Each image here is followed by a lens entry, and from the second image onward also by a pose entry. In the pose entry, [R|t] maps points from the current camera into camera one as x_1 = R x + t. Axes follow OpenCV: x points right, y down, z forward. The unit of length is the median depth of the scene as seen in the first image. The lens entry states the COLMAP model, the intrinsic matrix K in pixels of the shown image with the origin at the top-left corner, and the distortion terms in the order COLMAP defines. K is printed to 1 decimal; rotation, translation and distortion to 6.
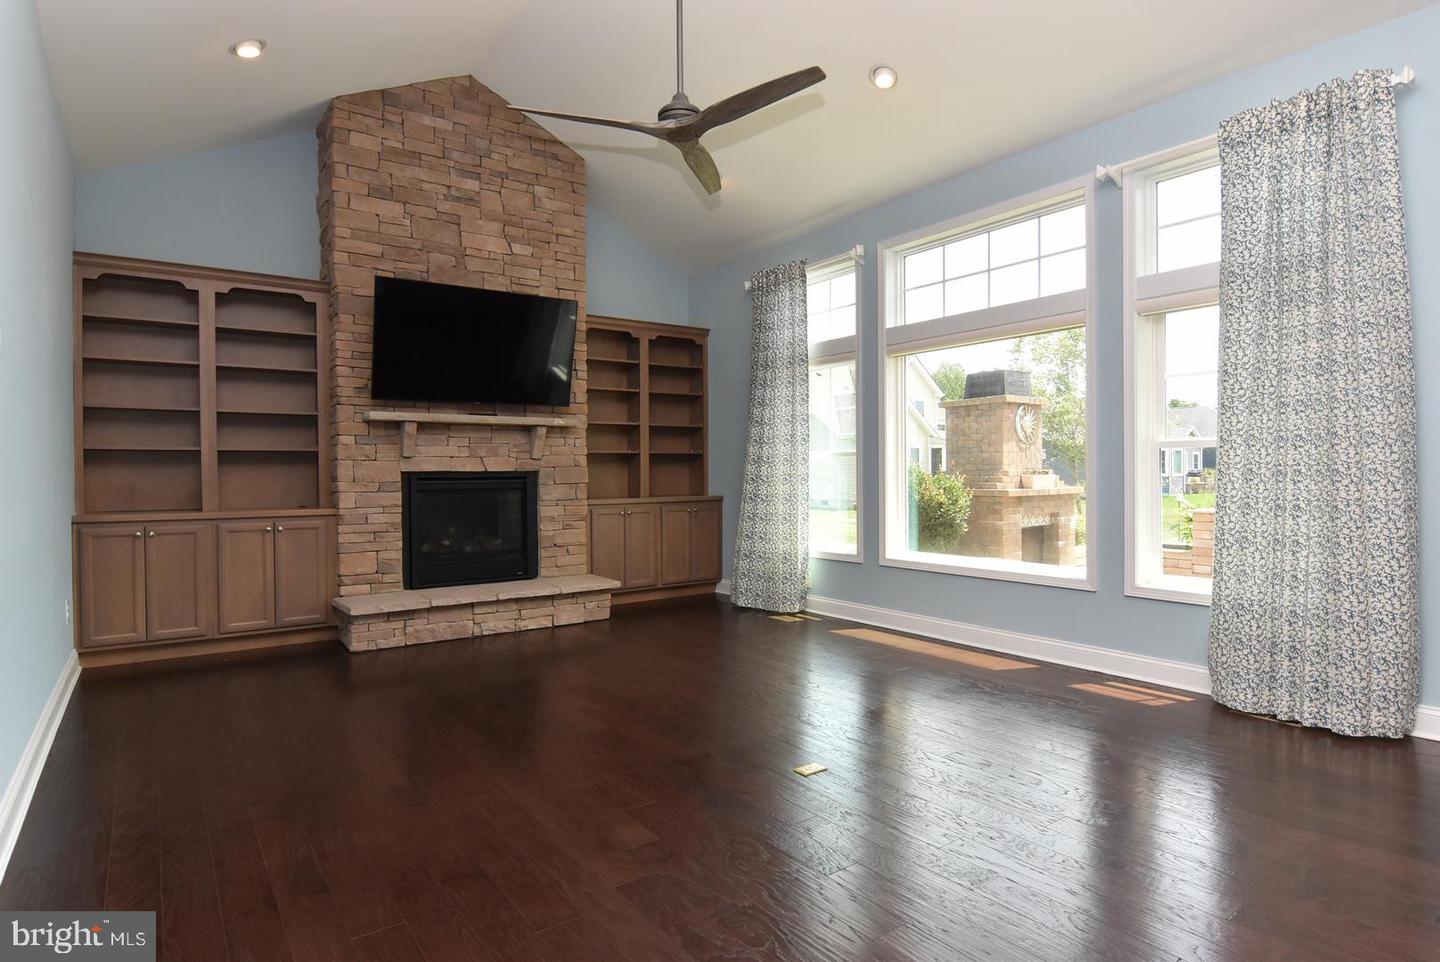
lens RADIAL K [[770.8, 0, 720.0], [0, 770.8, 481.0], [0, 0, 1]] dist [0.003412, -0.020827]
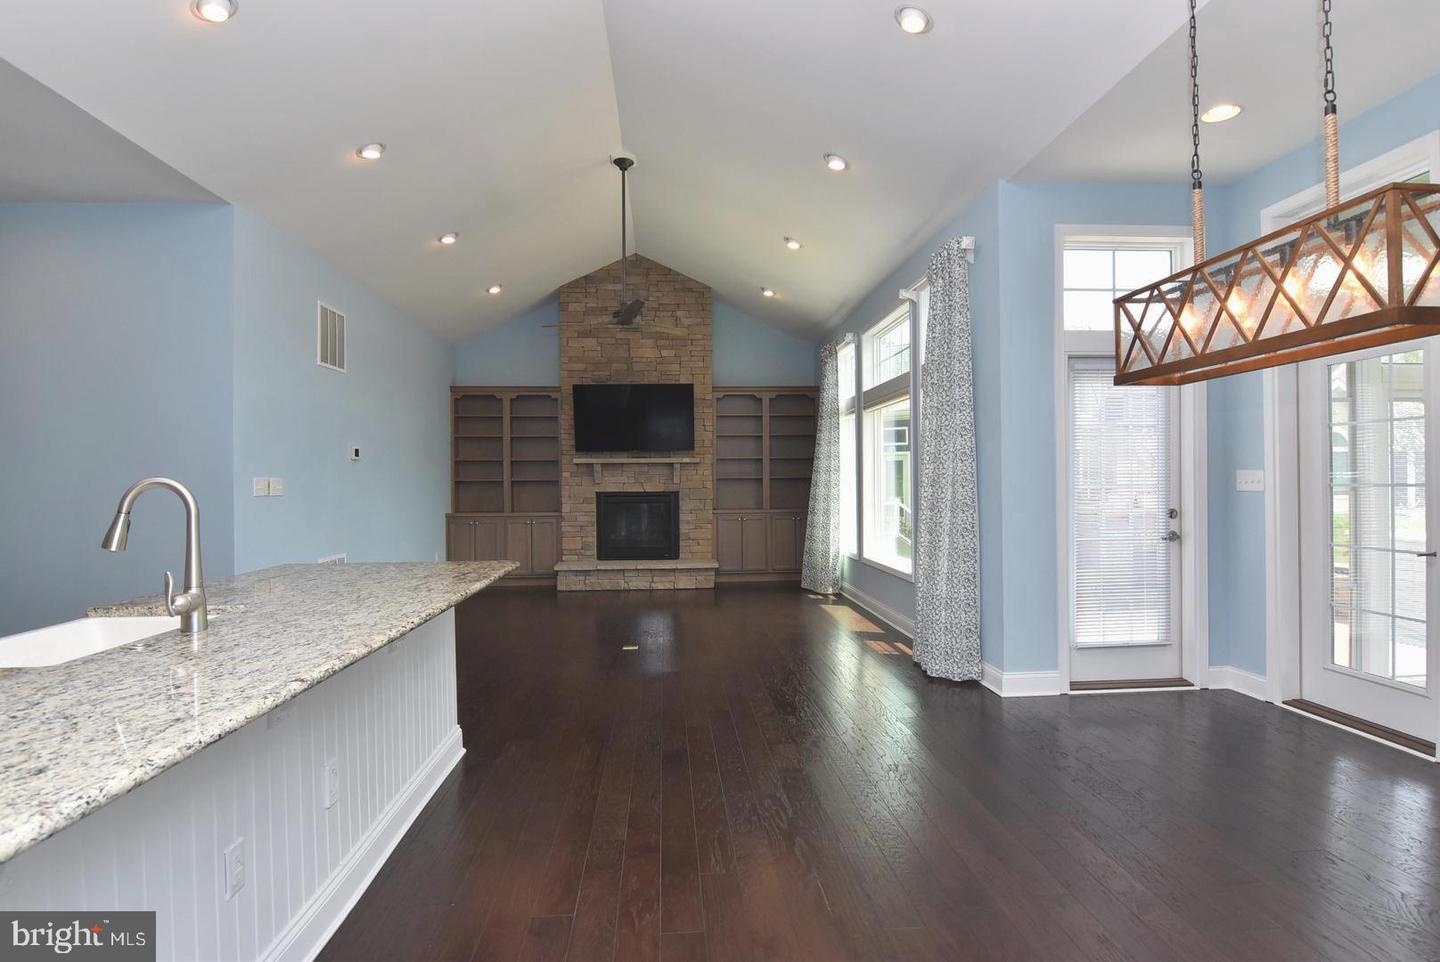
lens RADIAL K [[770.8, 0, 720.0], [0, 770.8, 481.0], [0, 0, 1]] dist [0.003412, -0.020827]
pose [[0.843805, 0.000624, -0.536650, 0.745027], [-0.004119, 0.999977, -0.005314, -0.028391], [0.536634, 0.006694, 0.843788, -0.312761]]
